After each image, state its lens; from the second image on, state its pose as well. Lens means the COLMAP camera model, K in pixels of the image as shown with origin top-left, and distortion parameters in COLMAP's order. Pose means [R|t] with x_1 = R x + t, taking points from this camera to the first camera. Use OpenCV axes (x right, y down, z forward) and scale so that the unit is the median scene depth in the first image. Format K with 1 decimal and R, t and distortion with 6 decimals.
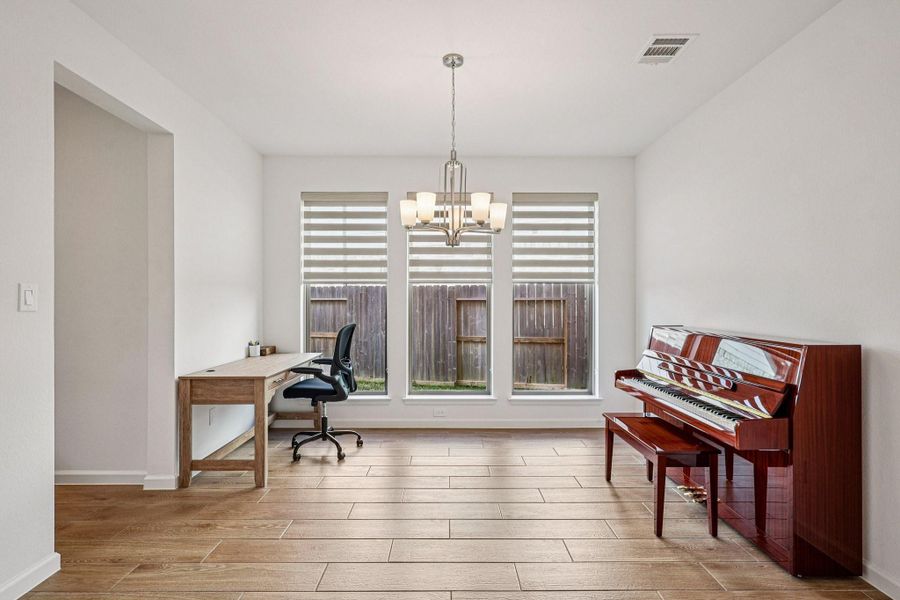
lens RADIAL K [[436.3, 0, 449.3], [0, 436.3, 298.9], [0, 0, 1]] dist [0.003647, 0.003039]
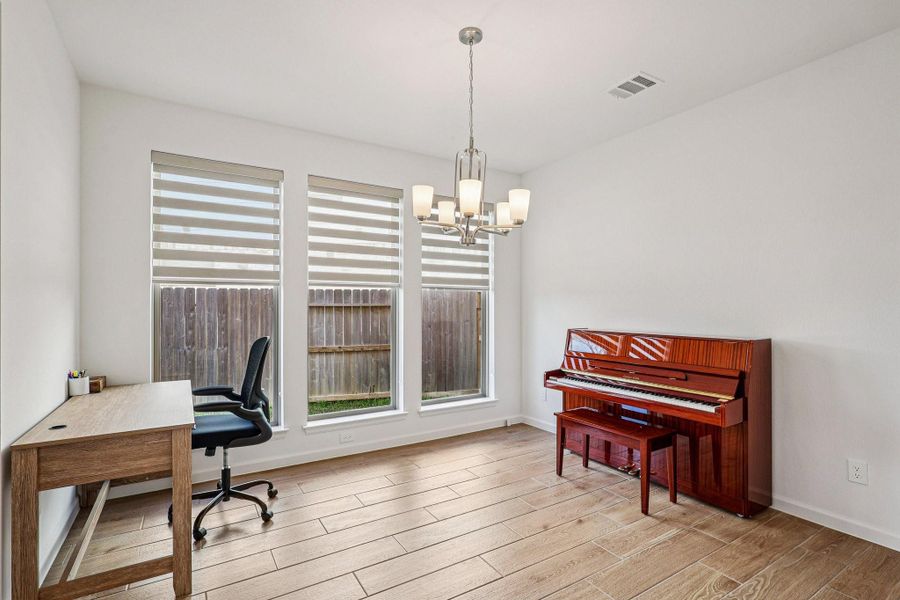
lens RADIAL K [[436.3, 0, 450.2], [0, 436.3, 304.8], [0, 0, 1]] dist [0.003647, 0.003039]
pose [[0.851367, 0.001142, 0.524570, -0.301052], [-0.001428, 0.999999, 0.000140, -0.000245], [-0.524569, -0.000868, 0.851367, 0.164910]]
